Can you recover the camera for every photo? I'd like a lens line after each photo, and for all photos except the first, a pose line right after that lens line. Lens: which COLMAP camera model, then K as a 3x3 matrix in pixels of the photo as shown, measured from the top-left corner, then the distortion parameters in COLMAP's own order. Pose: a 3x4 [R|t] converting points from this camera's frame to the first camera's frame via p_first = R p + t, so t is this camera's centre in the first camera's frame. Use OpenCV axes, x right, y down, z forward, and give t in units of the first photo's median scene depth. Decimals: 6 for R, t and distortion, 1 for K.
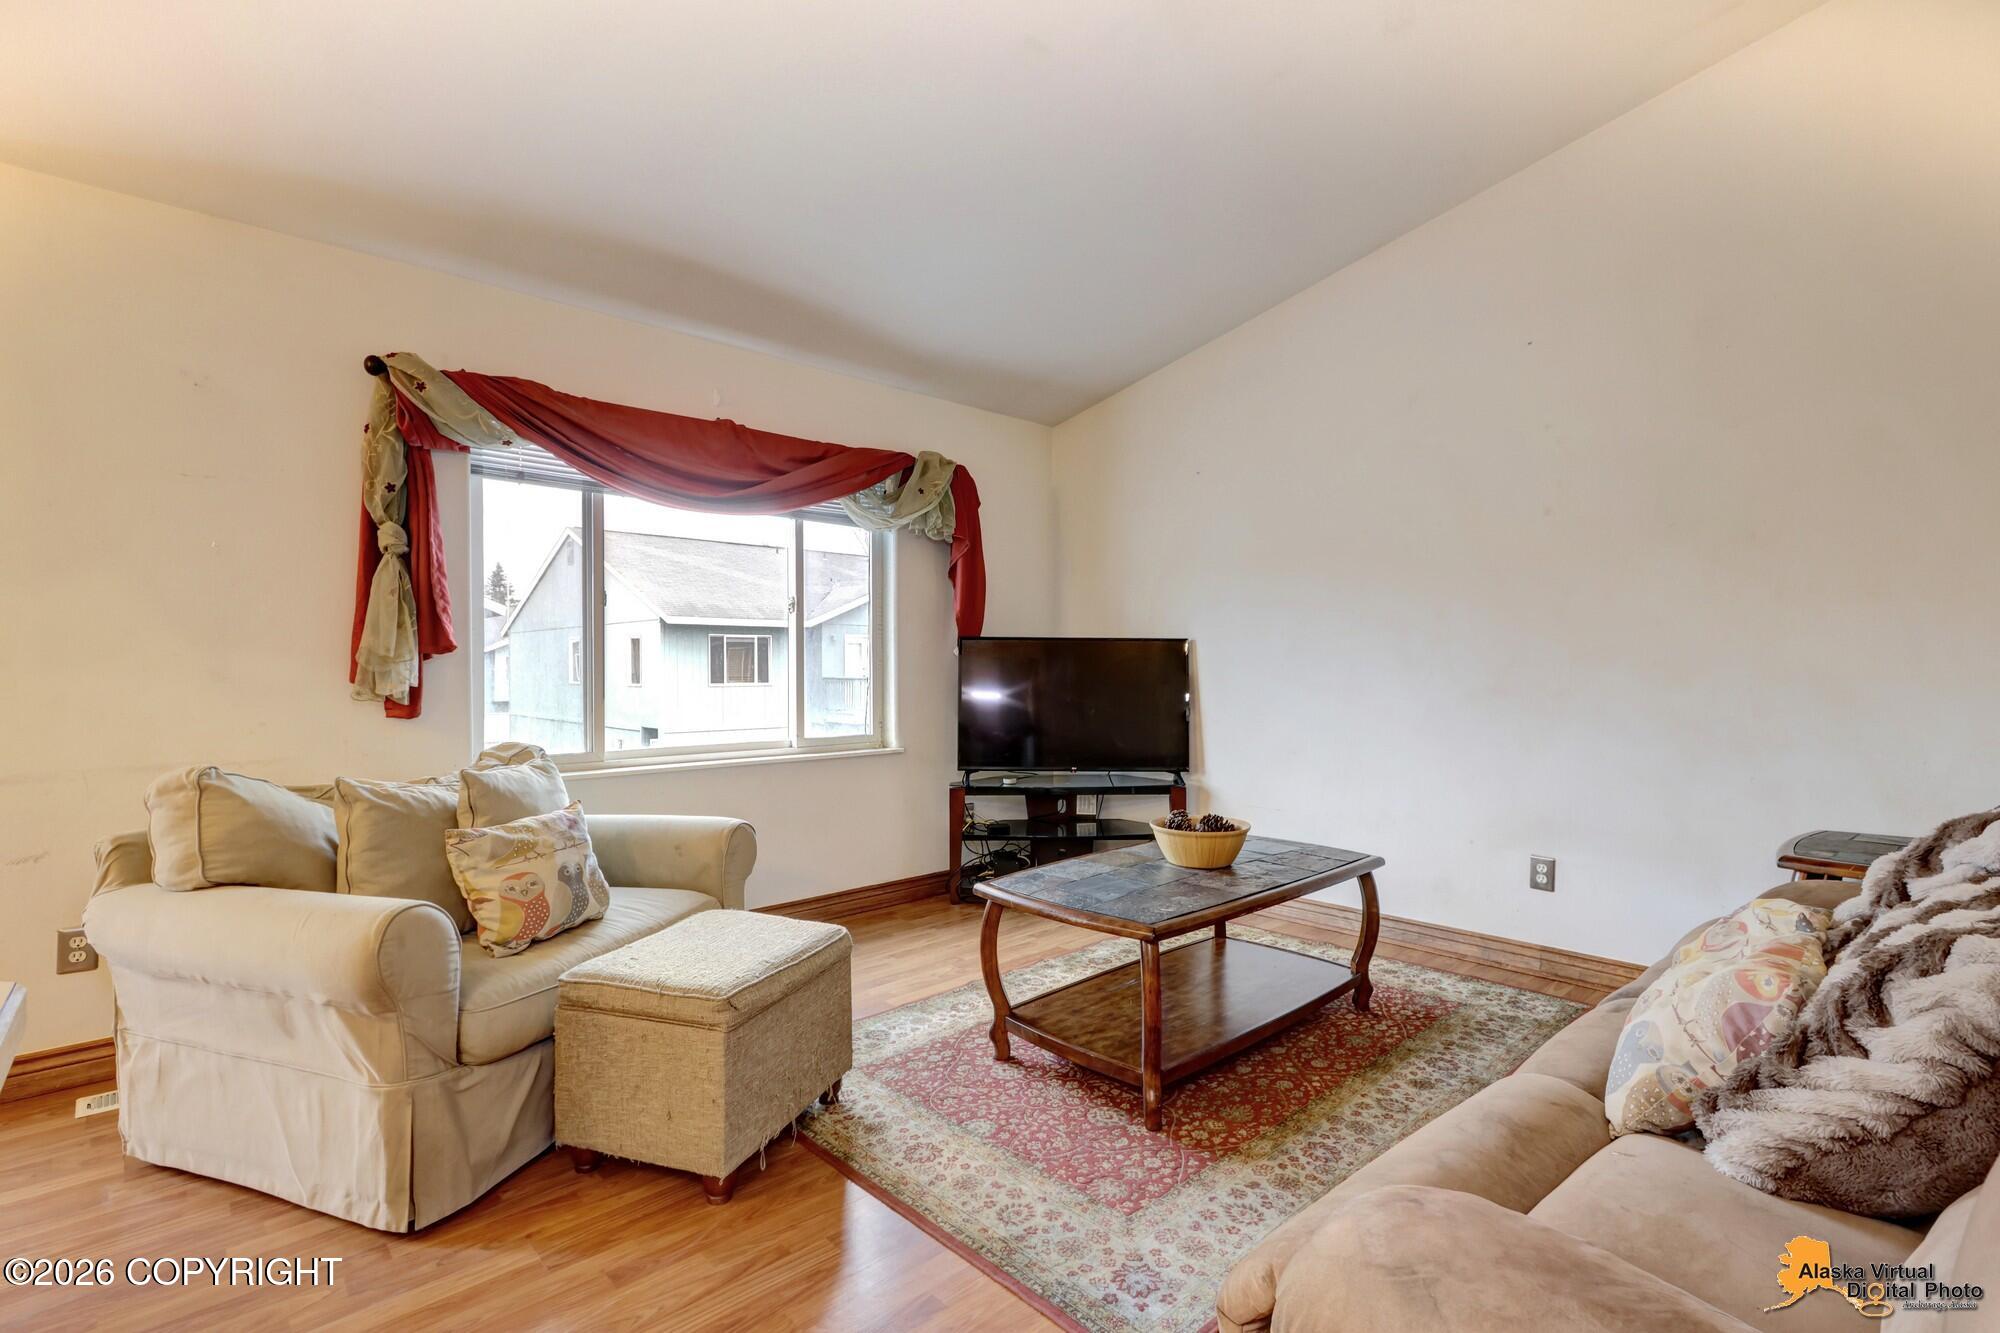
lens RADIAL K [[914.7, 0, 994.0], [0, 914.7, 675.2], [0, 0, 1]] dist [-0.001422, -0.001124]
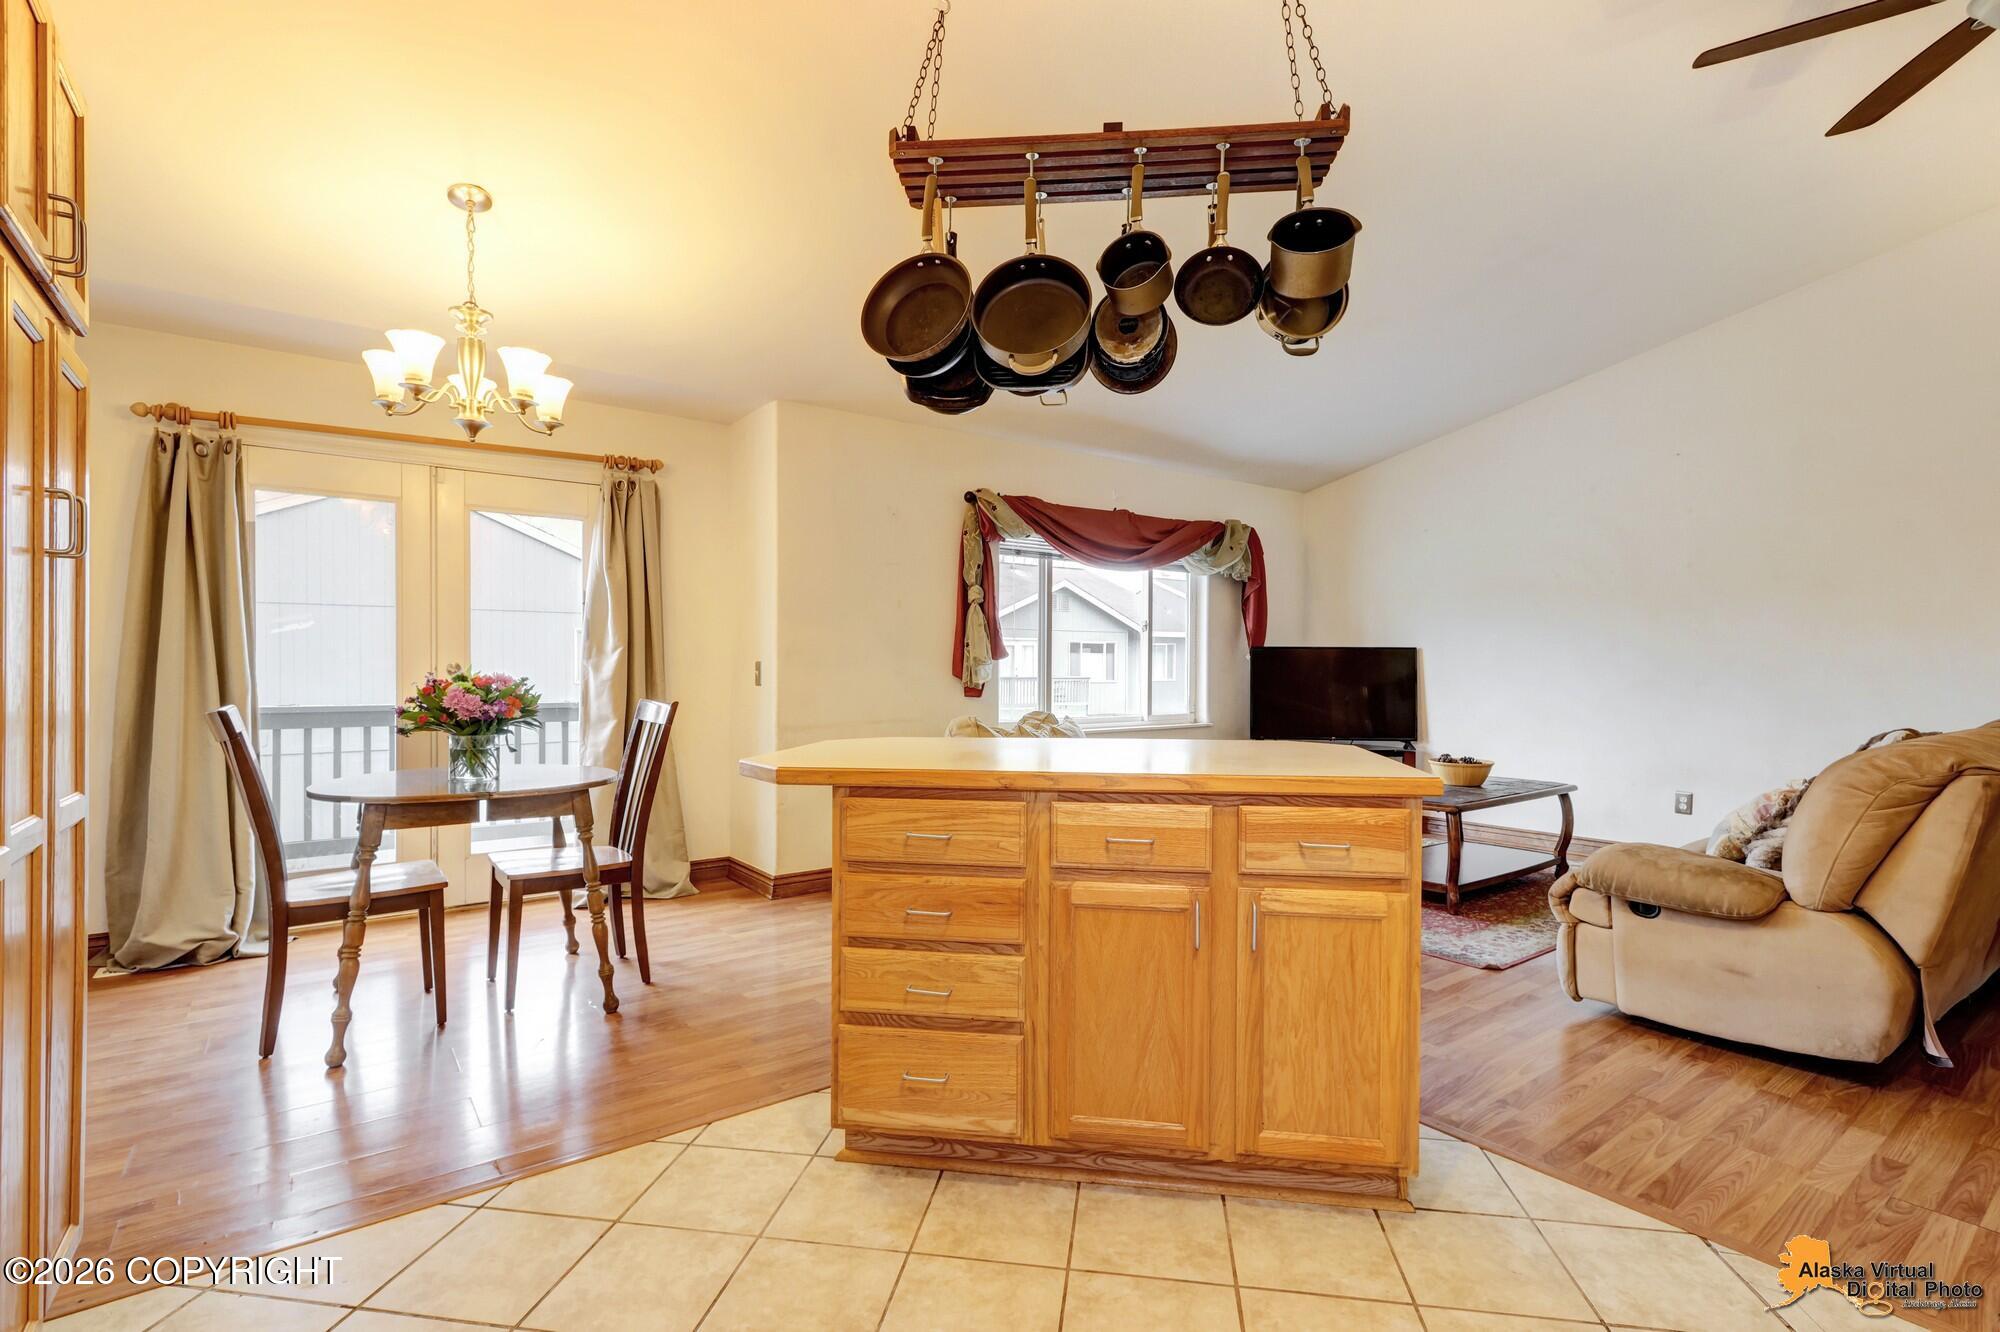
lens RADIAL K [[947.0, 0, 968.1], [0, 947.0, 674.8], [0, 0, 1]] dist [0.010709, -0.000199]
pose [[0.993453, 0.005745, -0.114098, -0.395835], [-0.005919, 0.999982, -0.001186, 0.009535], [0.114089, 0.001853, 0.993469, -0.697662]]
